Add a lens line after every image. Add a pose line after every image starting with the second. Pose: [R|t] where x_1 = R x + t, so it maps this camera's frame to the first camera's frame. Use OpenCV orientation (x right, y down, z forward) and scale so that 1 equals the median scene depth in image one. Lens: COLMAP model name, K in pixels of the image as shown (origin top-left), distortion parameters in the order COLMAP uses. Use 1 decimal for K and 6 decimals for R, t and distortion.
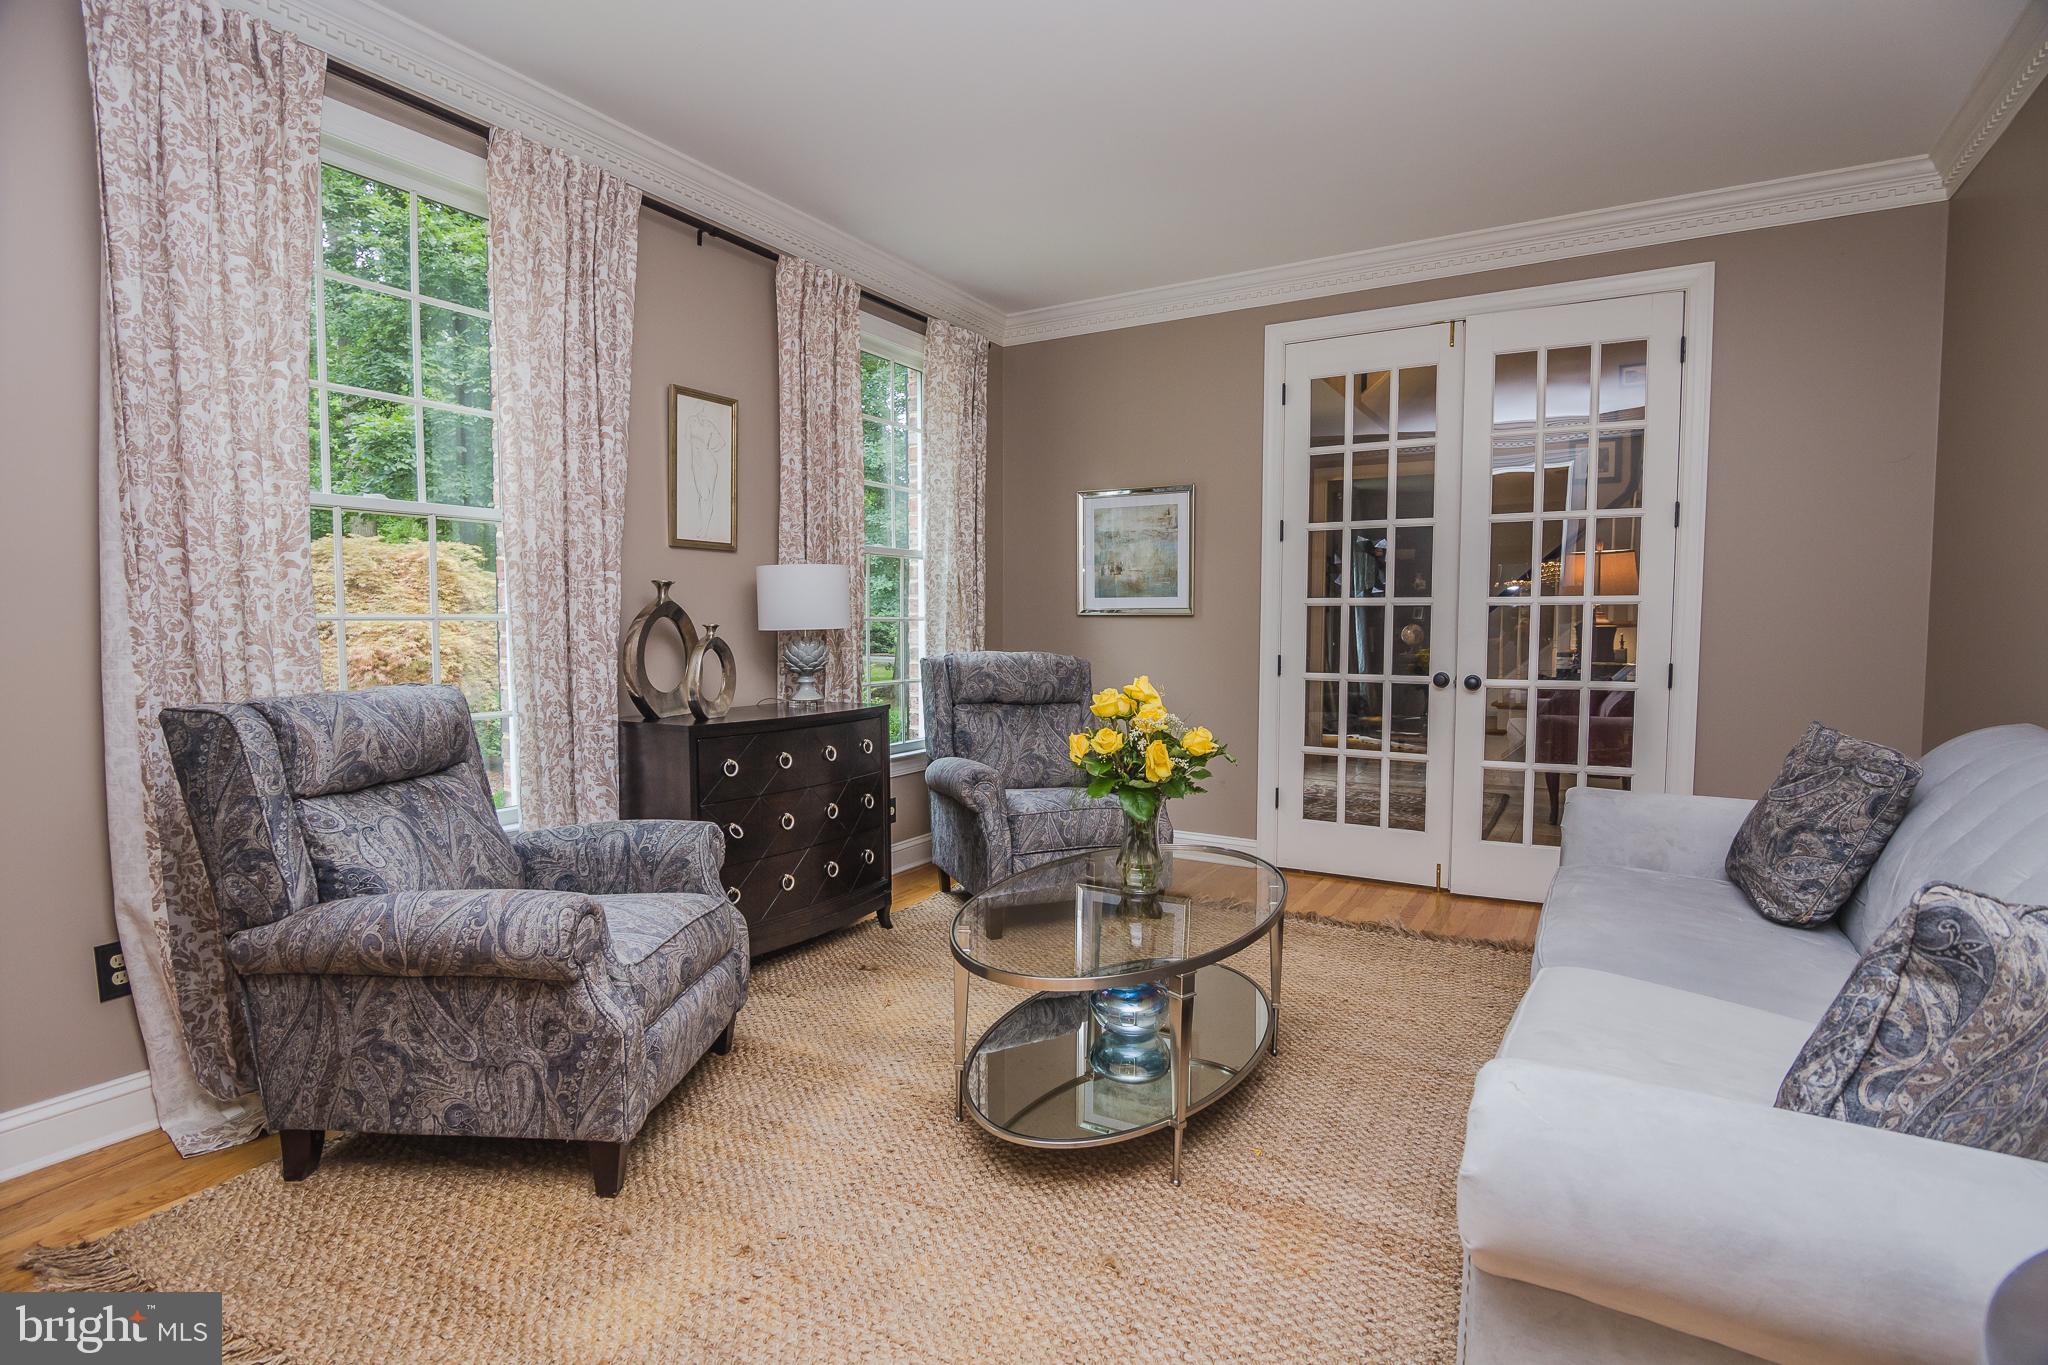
lens RADIAL K [[999.1, 0, 1025.8], [0, 999.1, 680.9], [0, 0, 1]] dist [-0.020462, 0.000319]
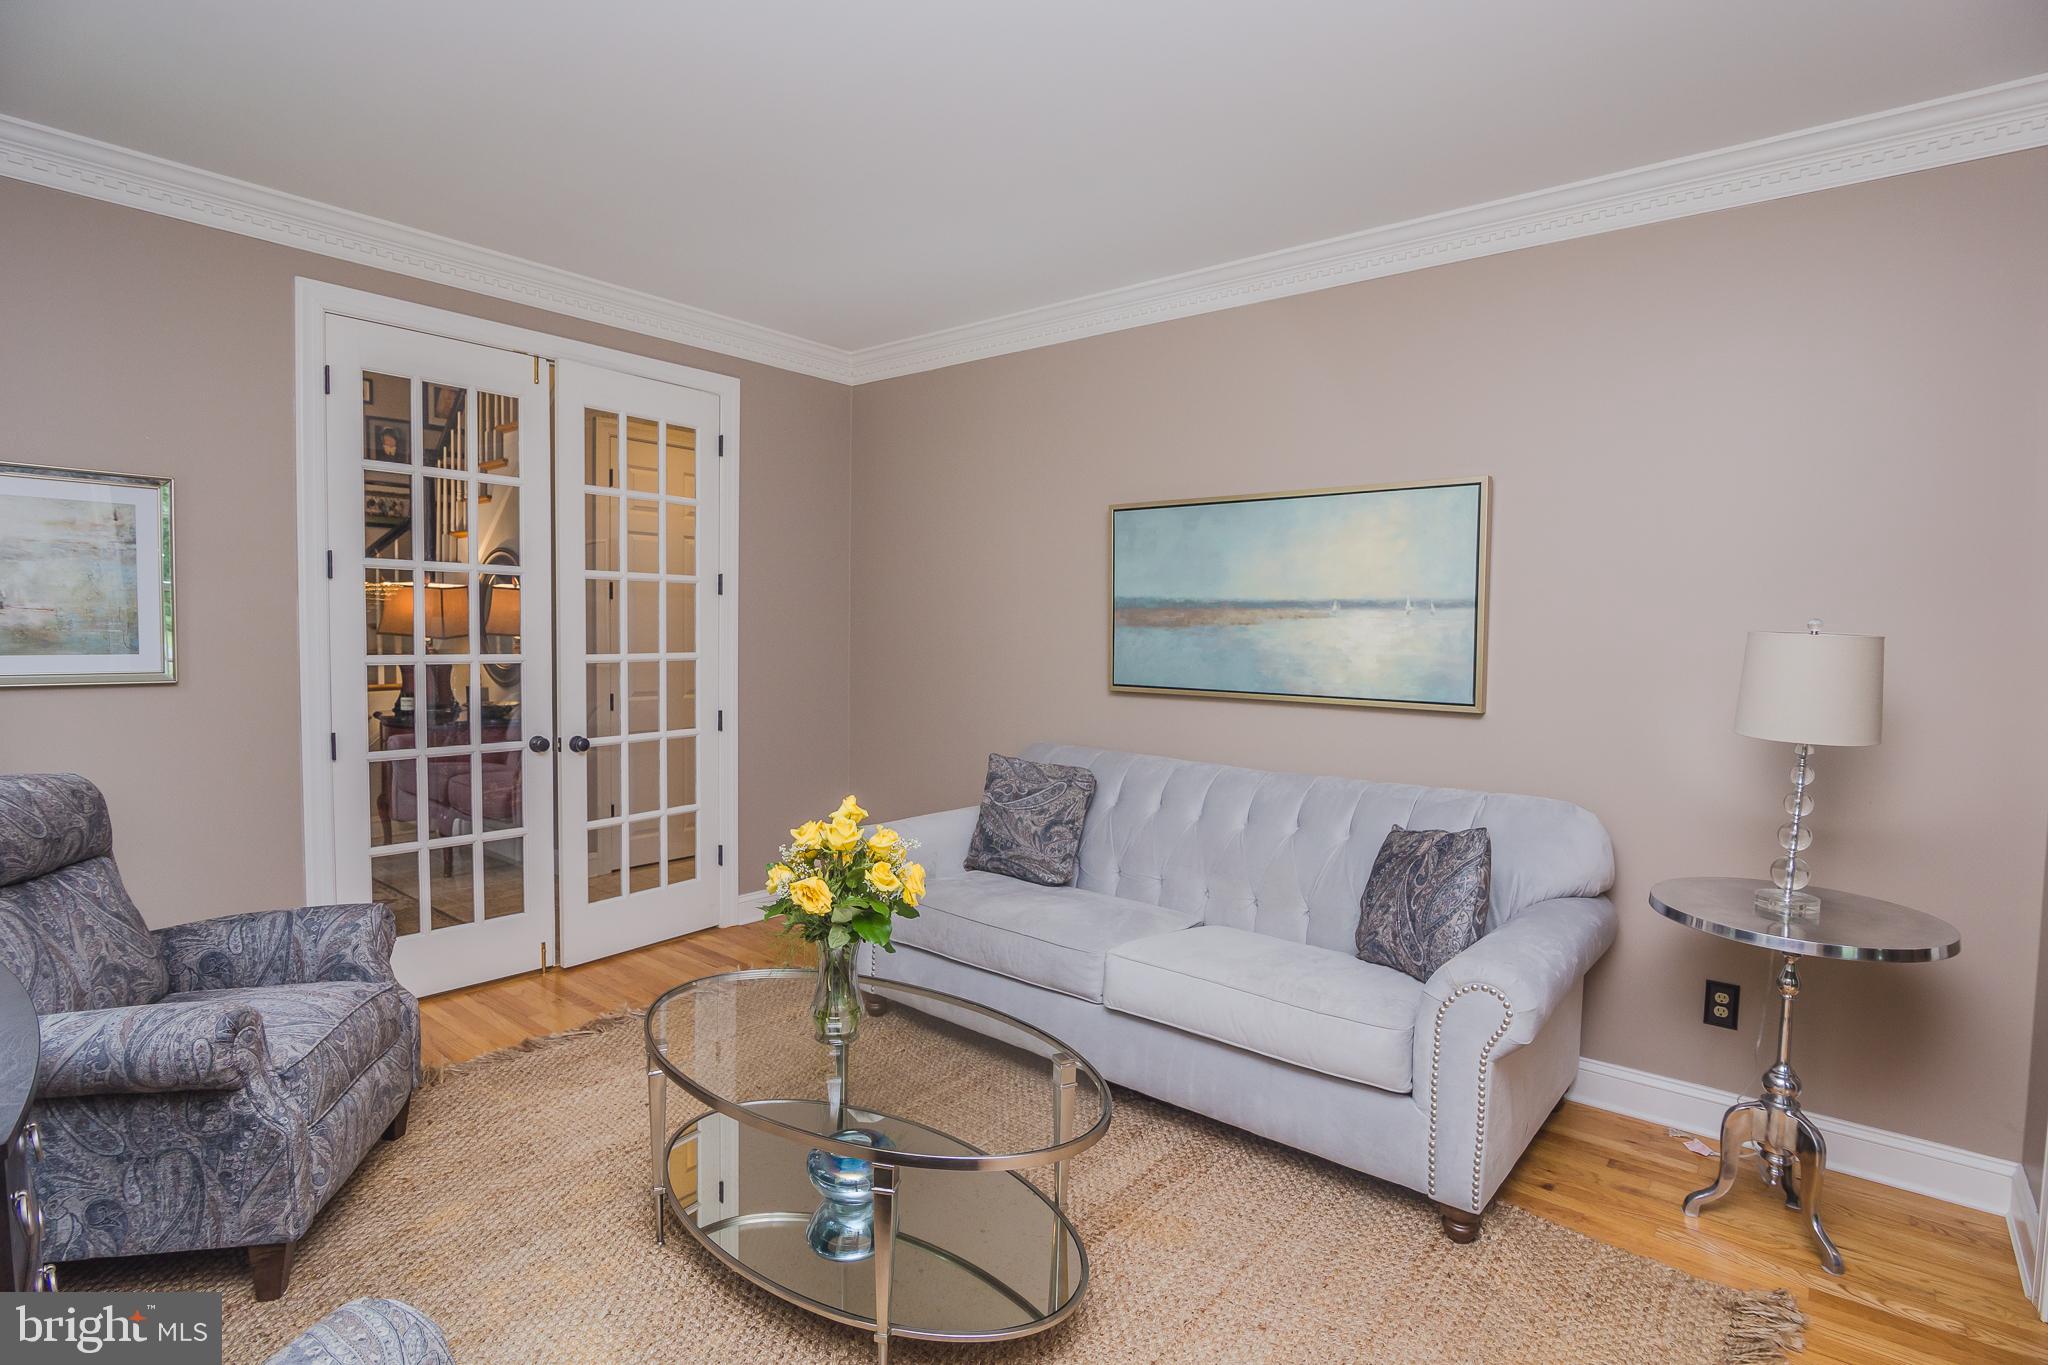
lens RADIAL K [[999.1, 0, 1028.0], [0, 999.1, 688.2], [0, 0, 1]] dist [-0.020462, 0.000319]
pose [[0.159660, -0.055779, 0.985595, -0.389838], [0.044283, 0.997802, 0.049296, -0.073397], [-0.986178, 0.035775, 0.161779, 0.378792]]
